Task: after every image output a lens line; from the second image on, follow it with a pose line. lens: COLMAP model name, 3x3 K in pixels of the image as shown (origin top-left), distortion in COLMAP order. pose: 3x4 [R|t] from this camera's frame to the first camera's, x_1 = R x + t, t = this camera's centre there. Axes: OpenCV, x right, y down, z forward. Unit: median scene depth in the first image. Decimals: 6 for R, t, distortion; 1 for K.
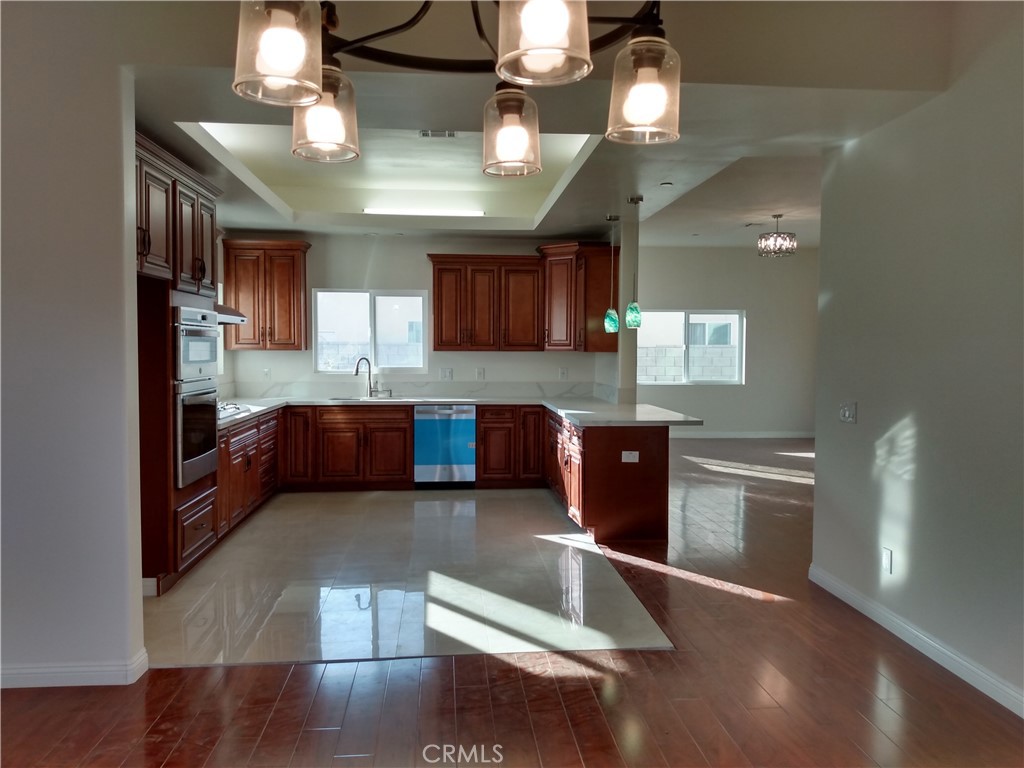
lens RADIAL K [[794.2, 0, 505.2], [0, 794.2, 381.3], [0, 0, 1]] dist [0.110639, -0.214652]
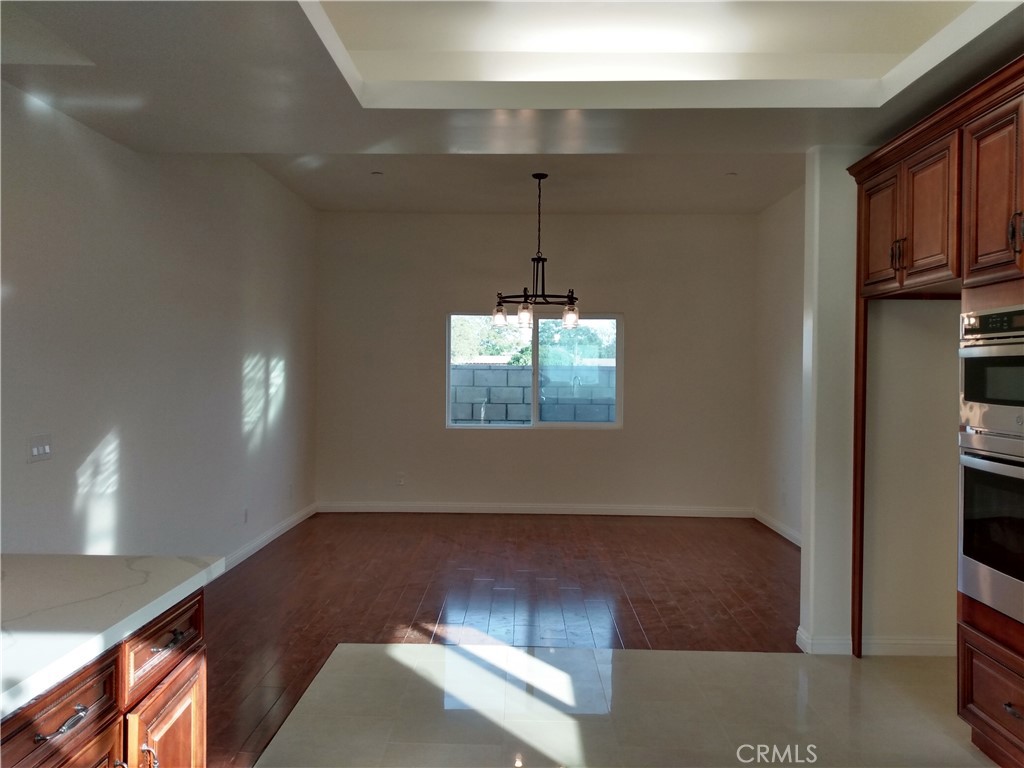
lens RADIAL K [[794.2, 0, 505.2], [0, 794.2, 381.3], [0, 0, 1]] dist [0.110639, -0.214652]
pose [[-0.994822, -0.014594, 0.100575, -0.116250], [-0.009324, 0.998569, 0.052667, -0.082615], [-0.101200, 0.051457, -0.993535, 1.993223]]
